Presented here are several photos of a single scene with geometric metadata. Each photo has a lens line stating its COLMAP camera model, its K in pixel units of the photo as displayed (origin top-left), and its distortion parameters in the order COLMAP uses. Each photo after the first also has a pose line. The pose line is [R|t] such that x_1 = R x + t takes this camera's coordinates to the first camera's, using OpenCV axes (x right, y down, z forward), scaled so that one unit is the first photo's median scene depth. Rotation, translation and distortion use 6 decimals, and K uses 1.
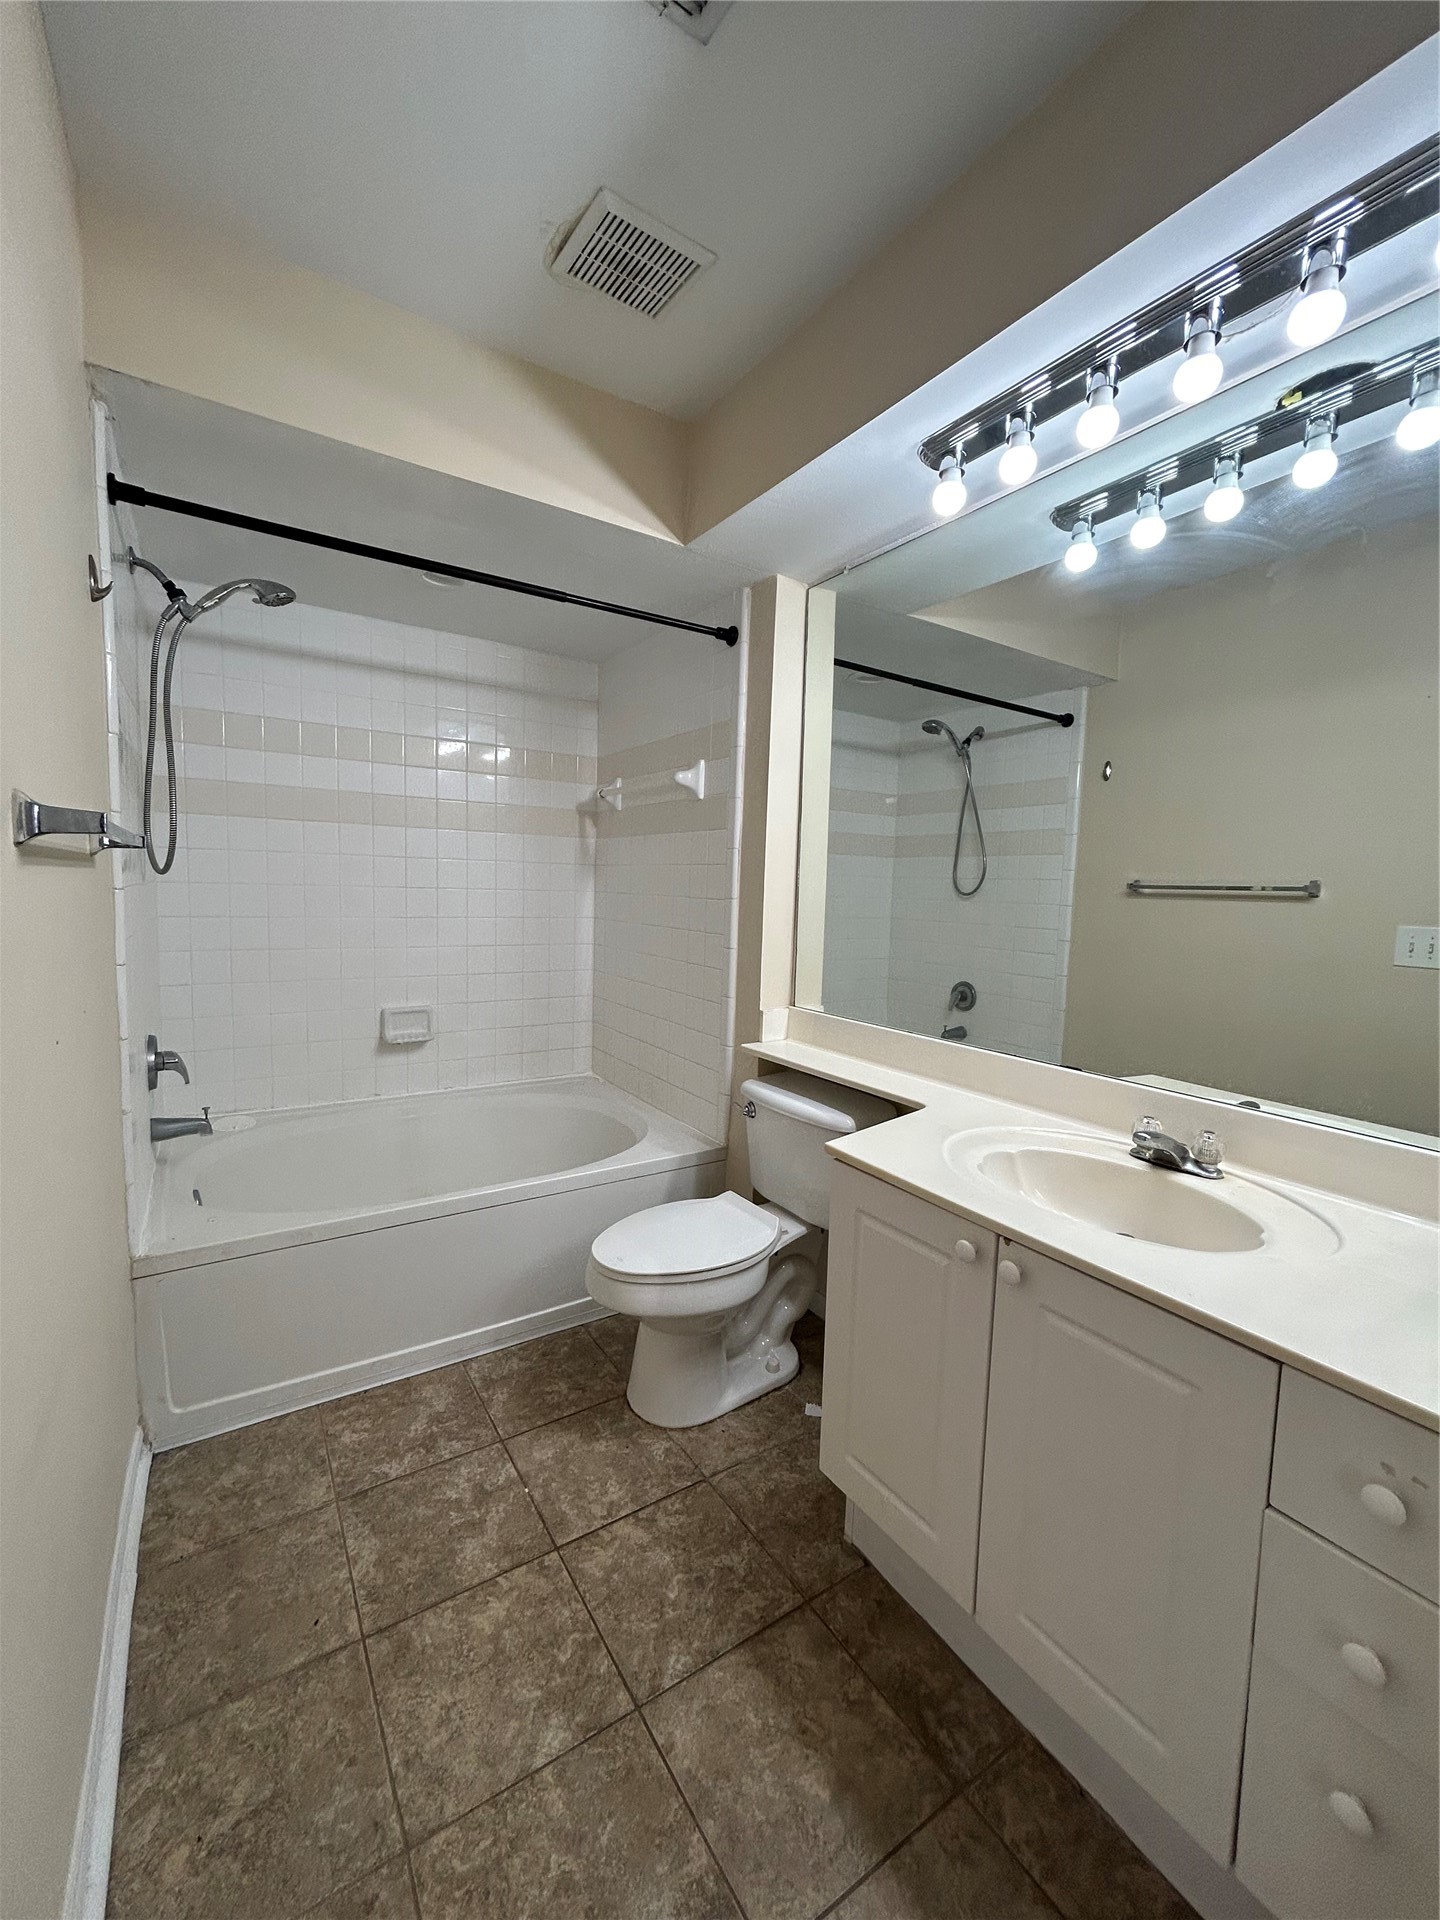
lens RADIAL K [[771.9, 0, 718.5], [0, 771.9, 957.8], [0, 0, 1]] dist [0.003511, -0.001188]
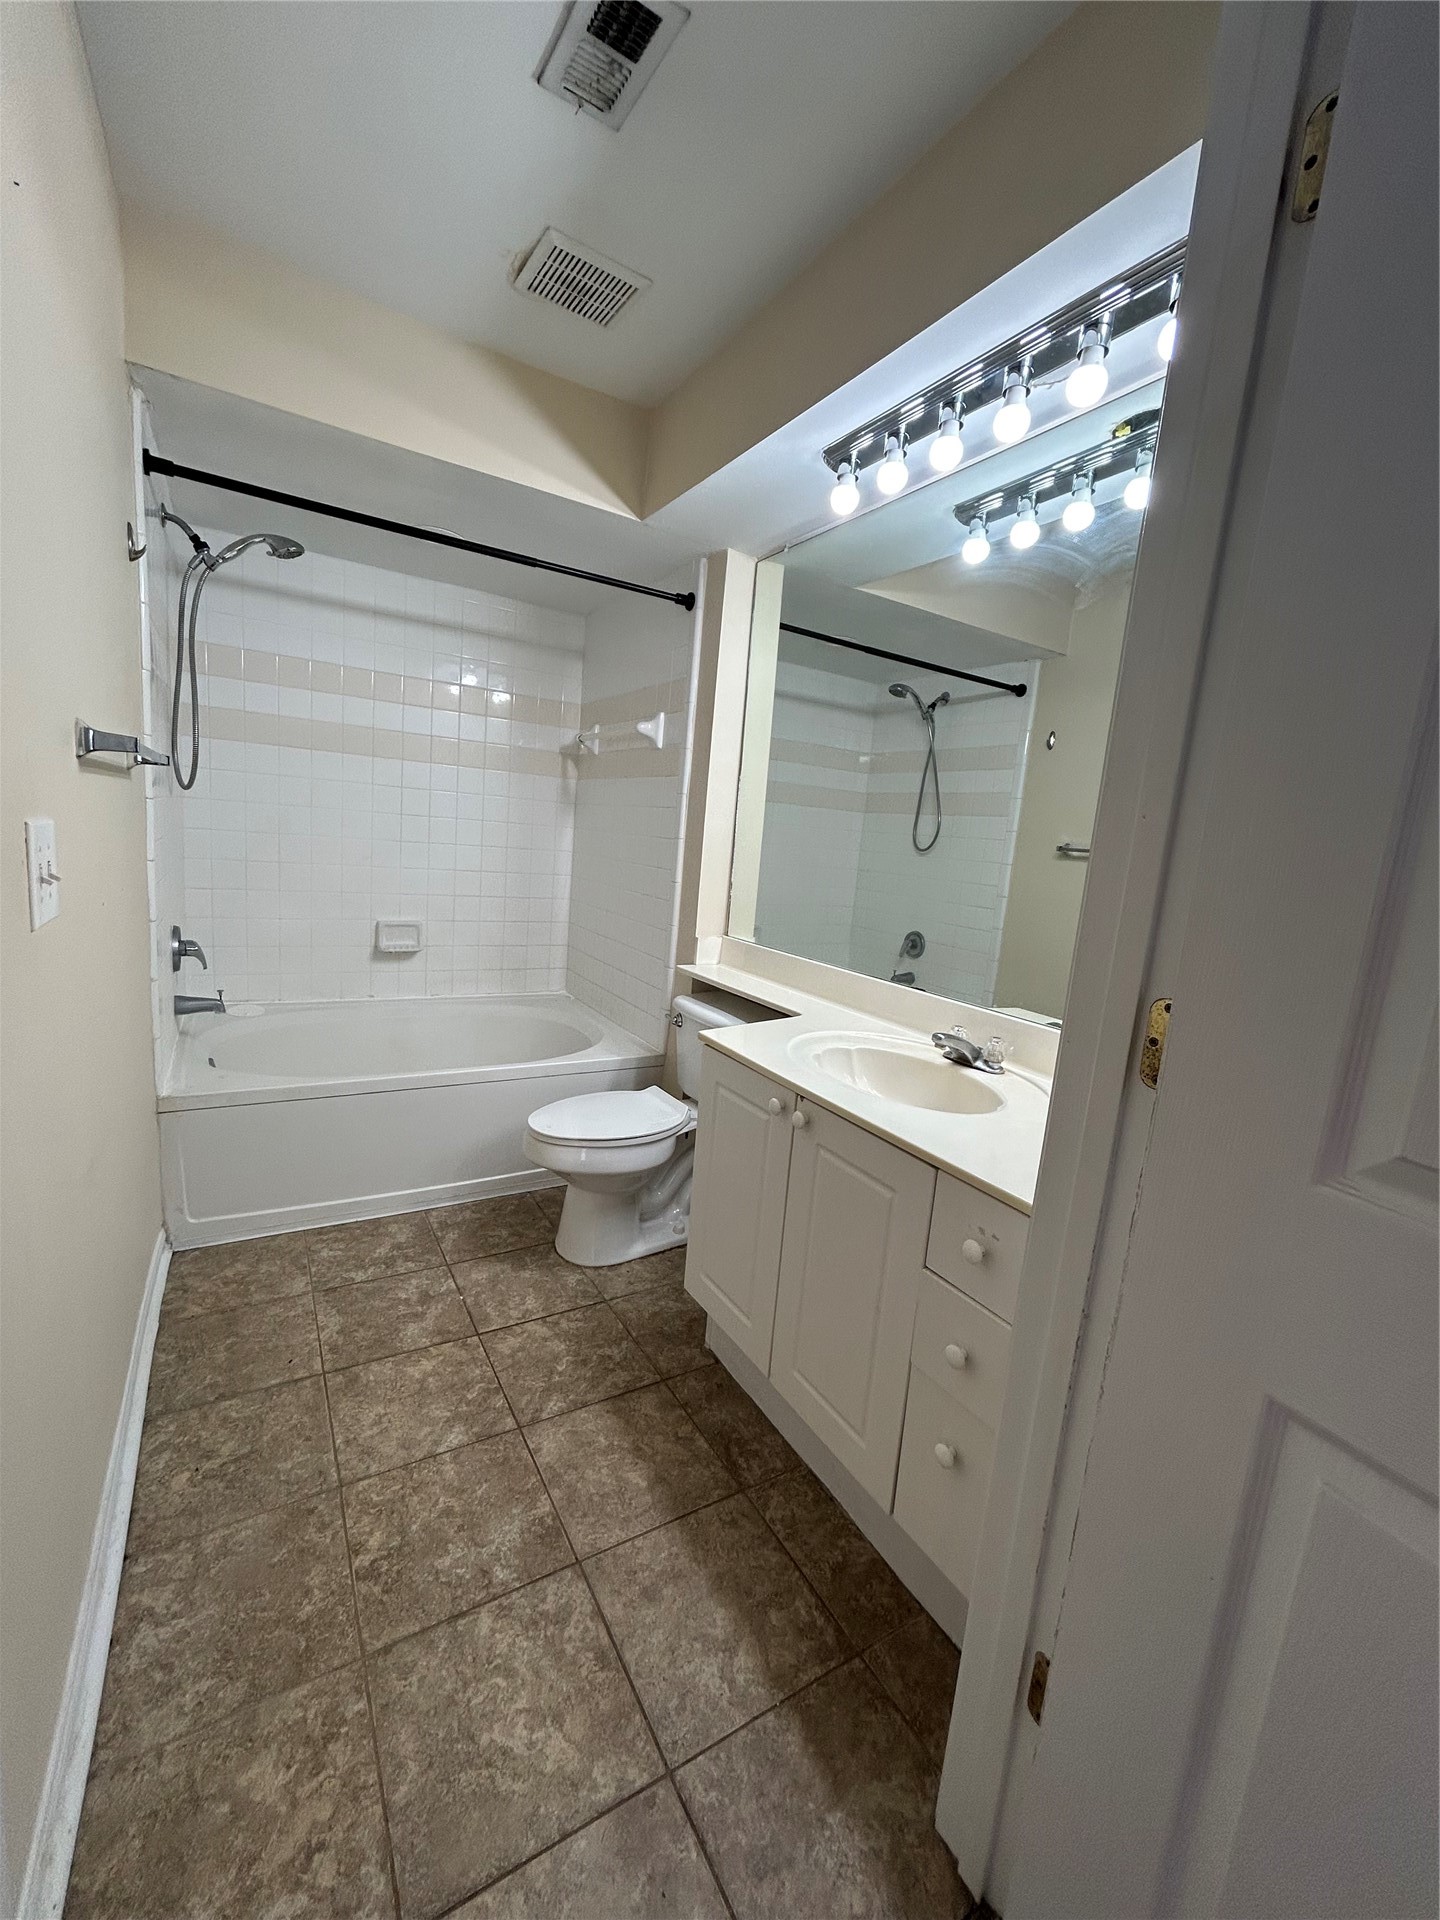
lens RADIAL K [[771.9, 0, 718.1], [0, 771.9, 957.8], [0, 0, 1]] dist [0.003511, -0.001188]
pose [[0.997998, 0.057678, -0.025956, 0.163834], [-0.055923, 0.996388, 0.063897, 0.032241], [0.029547, -0.062318, 0.997619, -0.204011]]
